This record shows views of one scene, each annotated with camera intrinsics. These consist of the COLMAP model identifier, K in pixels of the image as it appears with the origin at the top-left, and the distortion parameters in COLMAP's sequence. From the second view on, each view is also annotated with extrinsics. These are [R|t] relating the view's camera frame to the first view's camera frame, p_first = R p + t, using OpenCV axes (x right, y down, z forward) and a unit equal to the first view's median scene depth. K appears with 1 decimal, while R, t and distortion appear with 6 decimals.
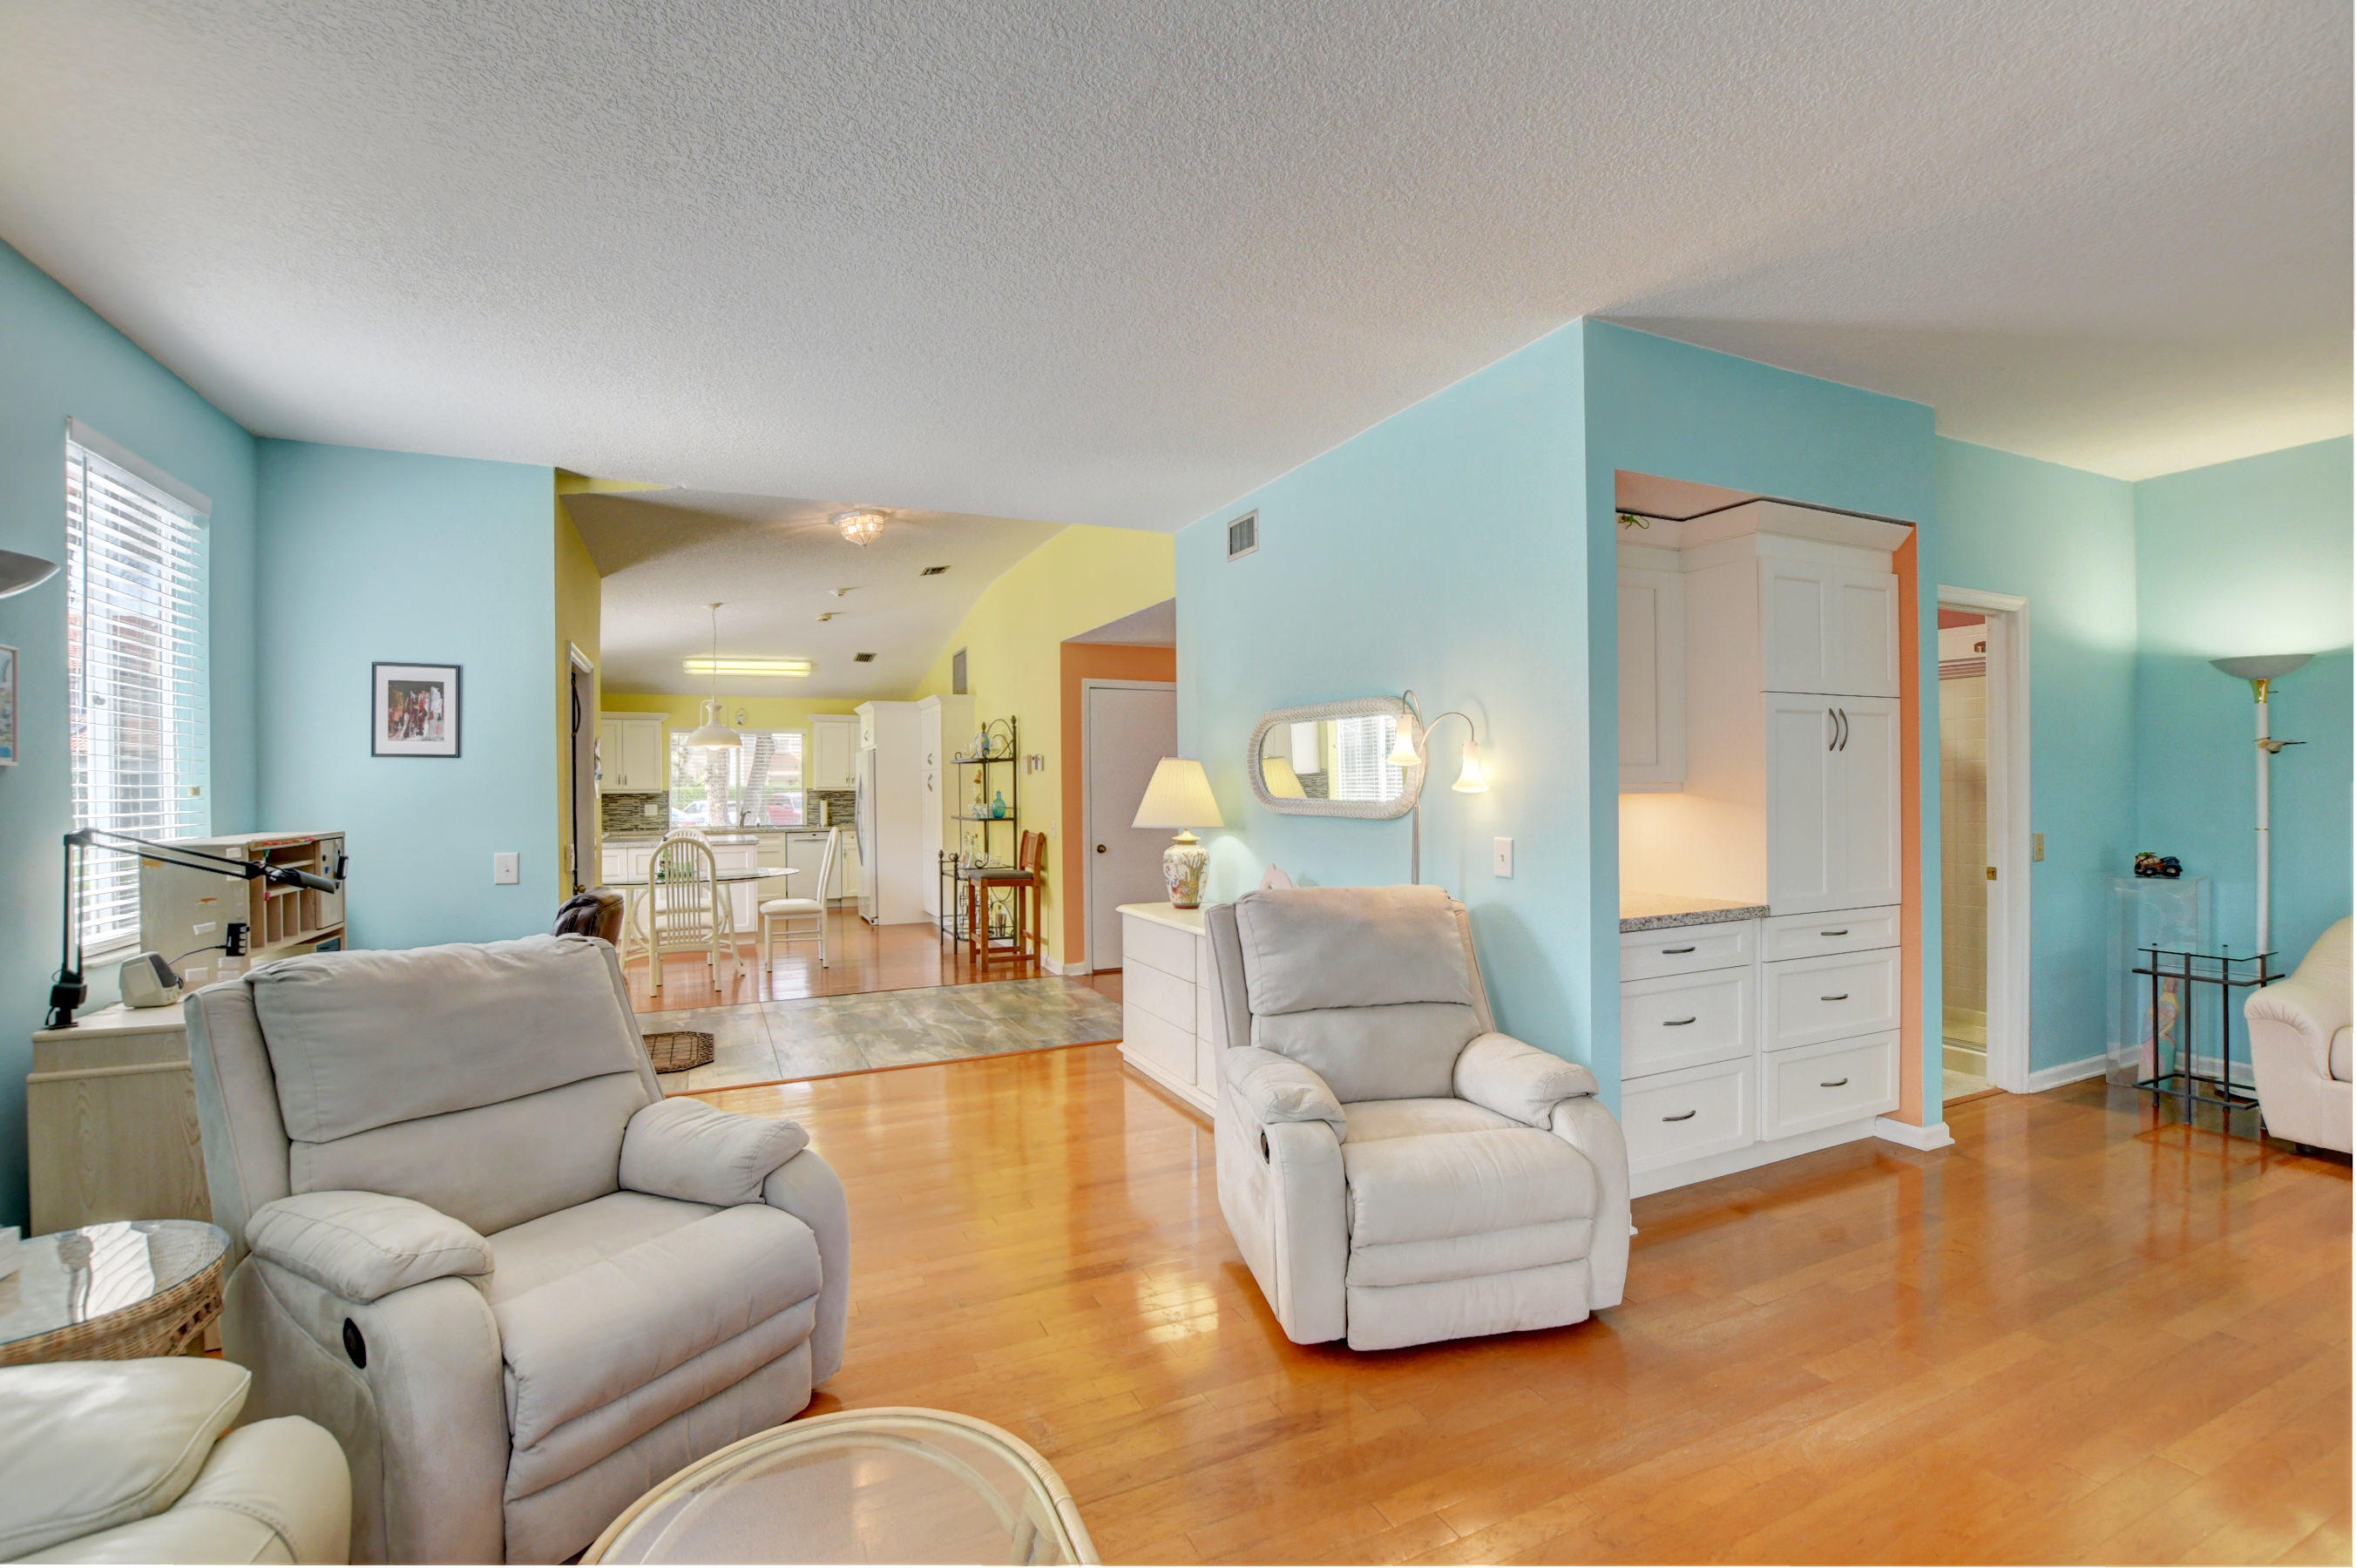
lens RADIAL K [[1024.8, 0, 1187.7], [0, 1024.8, 780.2], [0, 0, 1]] dist [-0.019940, 0.000281]
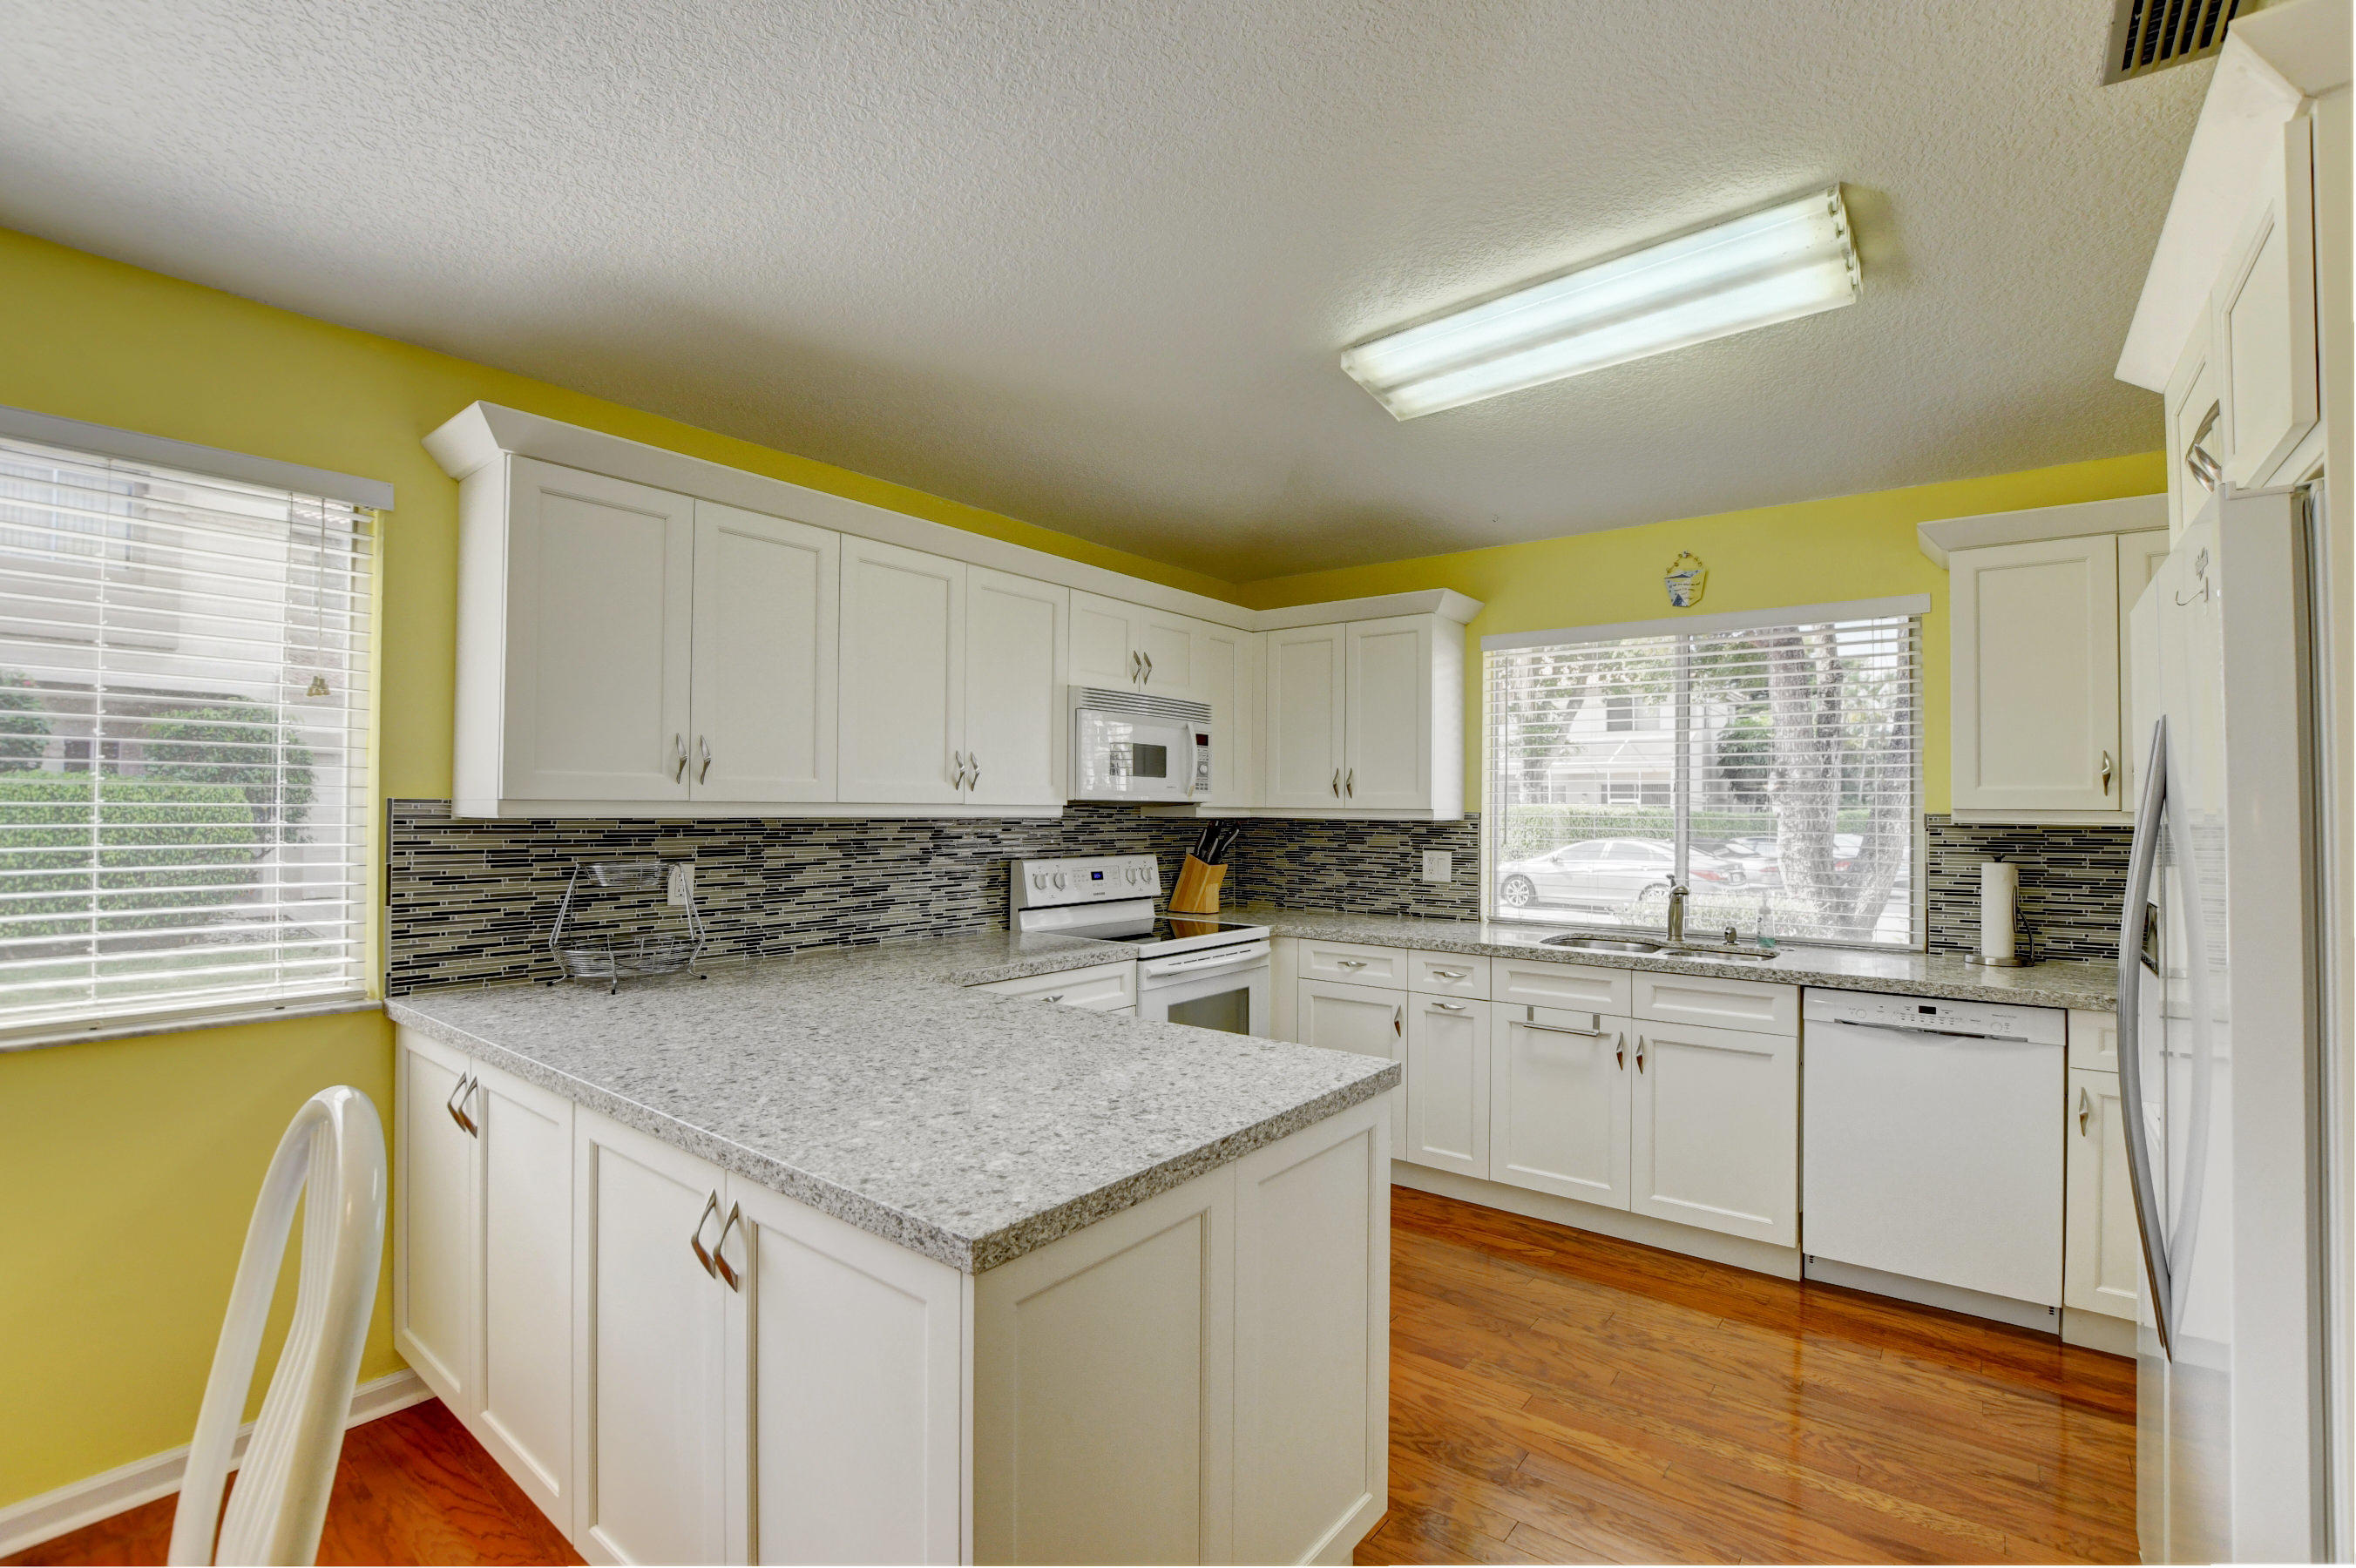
lens RADIAL K [[1024.8, 0, 1182.1], [0, 1024.8, 788.9], [0, 0, 1]] dist [-0.019940, 0.000281]
pose [[0.448614, -0.006964, -0.893698, -0.234700], [-0.004186, 0.999942, -0.009893, 0.005235], [0.893716, 0.008180, 0.448559, 0.746830]]
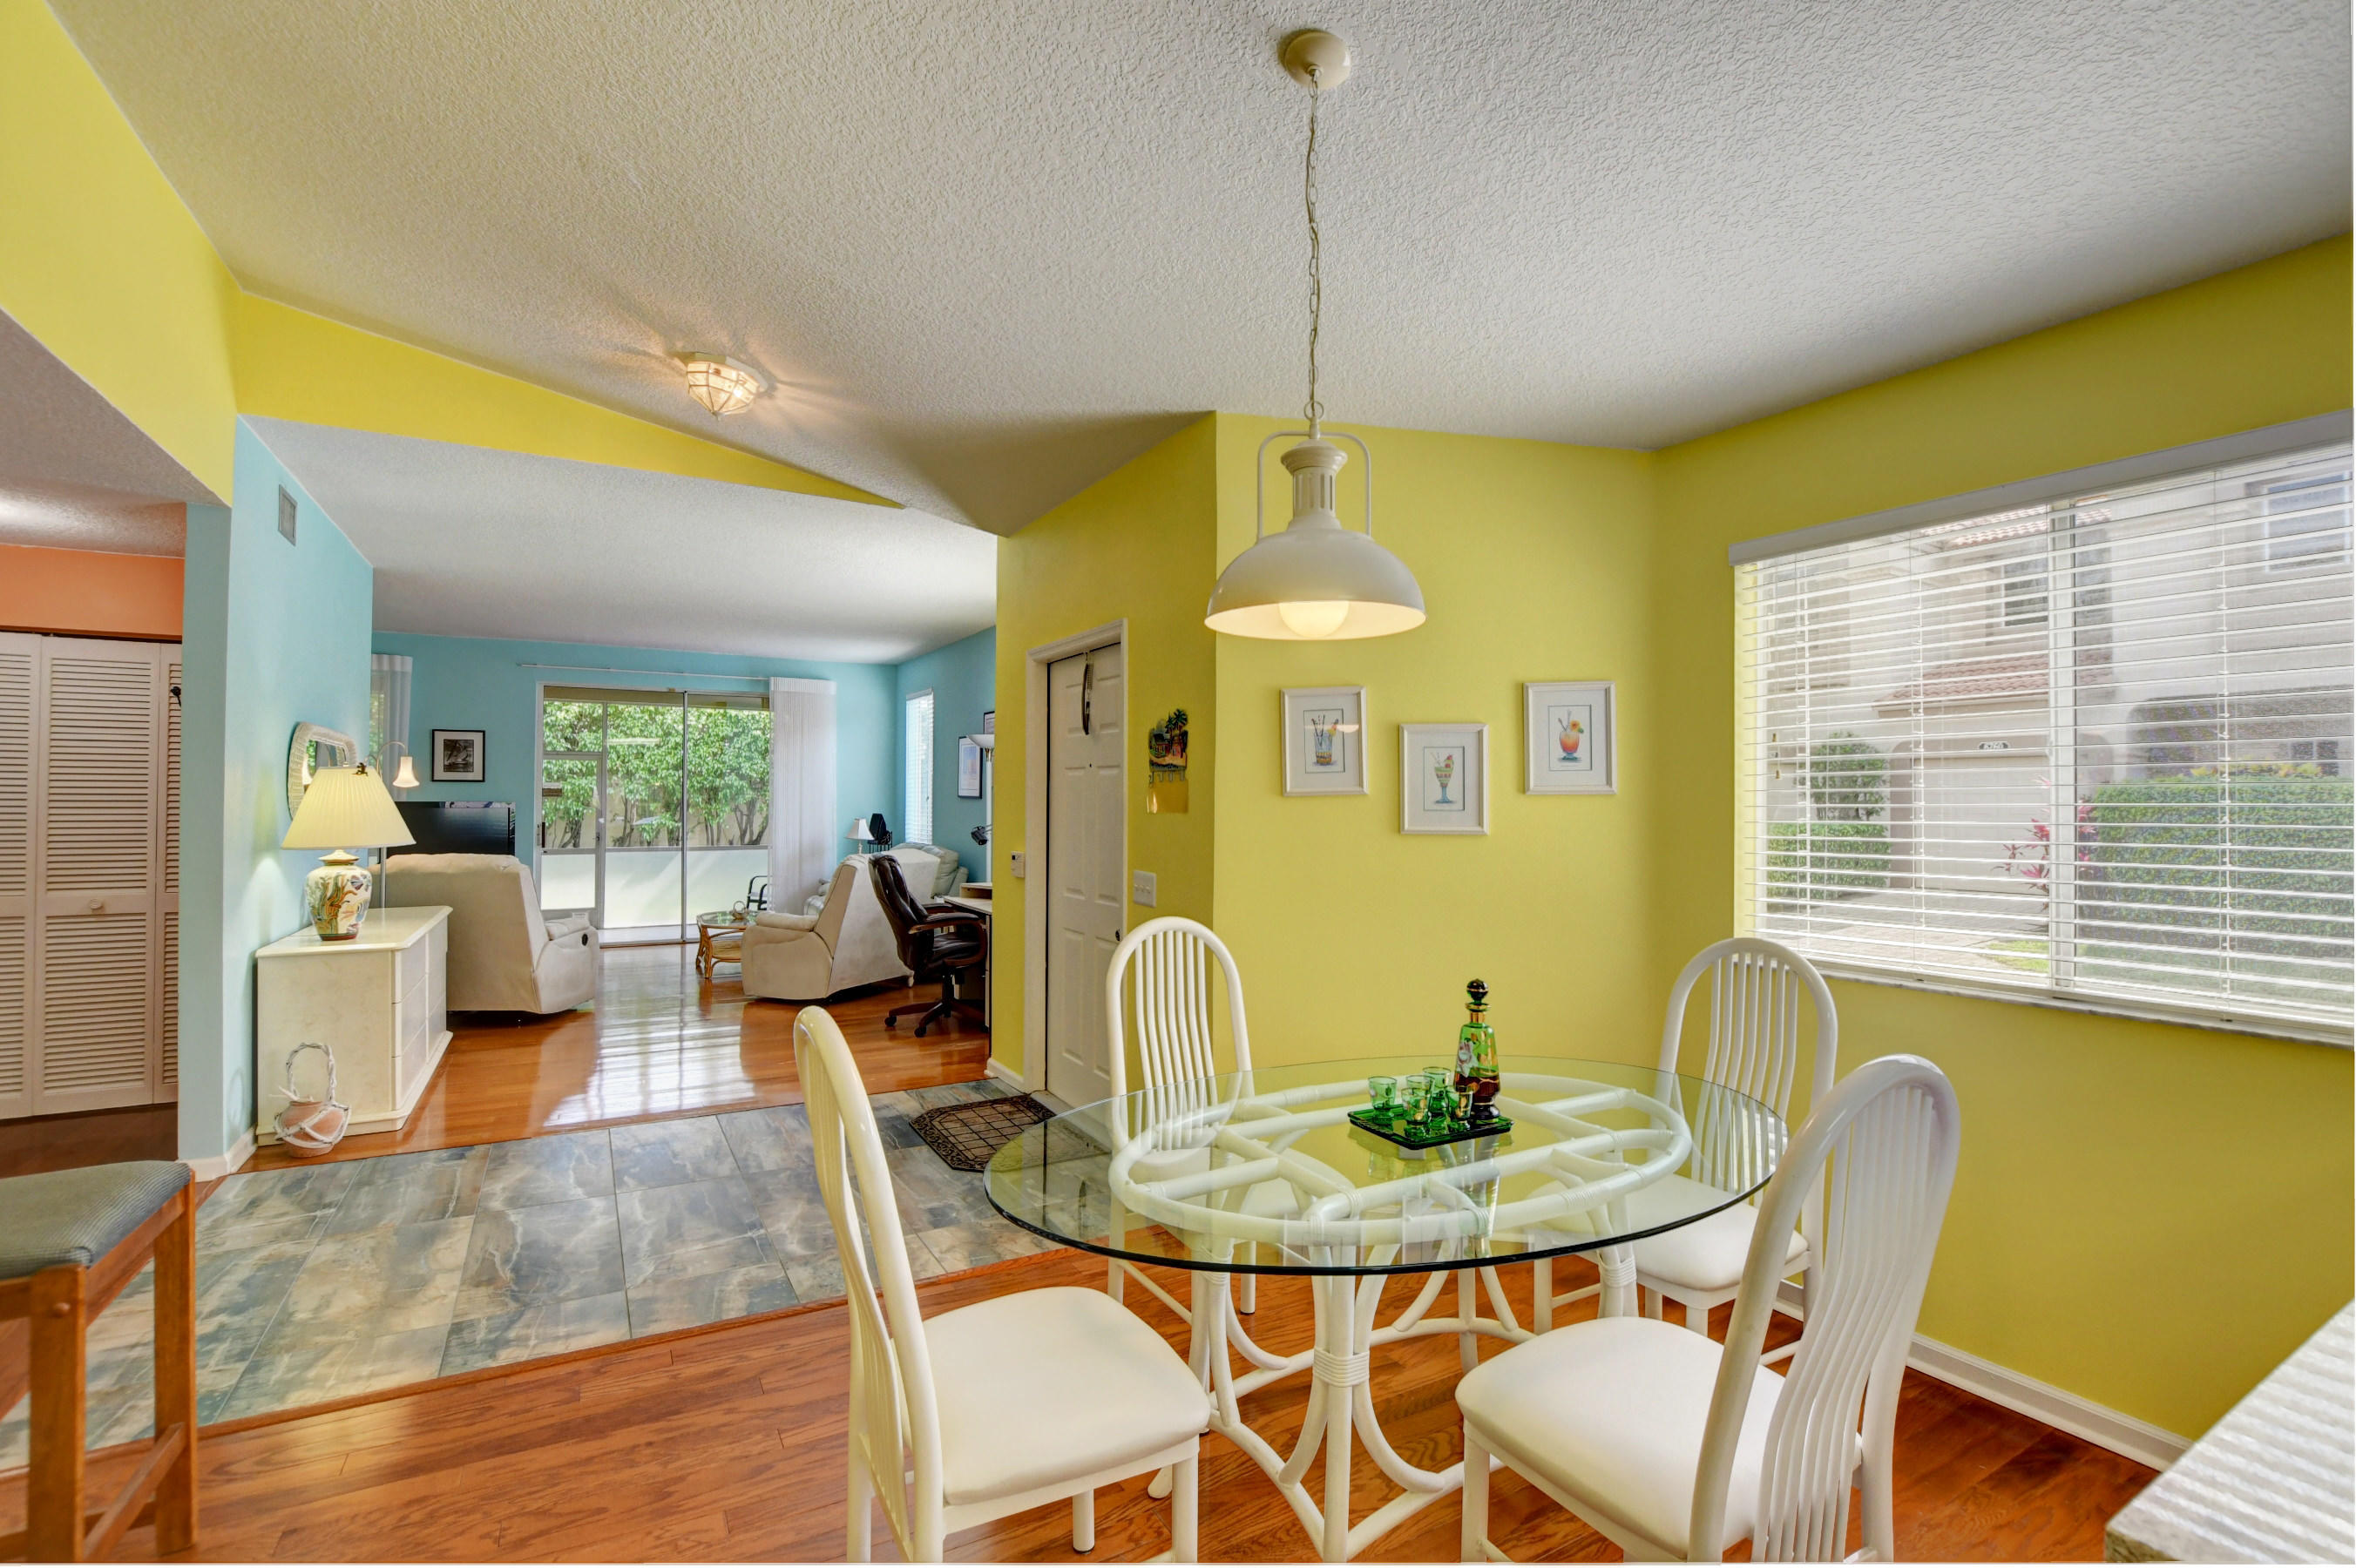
lens RADIAL K [[1024.8, 0, 1176.6], [0, 1024.8, 795.3], [0, 0, 1]] dist [-0.019940, 0.000281]
pose [[-0.996742, 0.004183, -0.080549, -0.282141], [0.005083, 0.999927, -0.010976, 0.006501], [0.080497, -0.011350, -0.996690, 0.840450]]
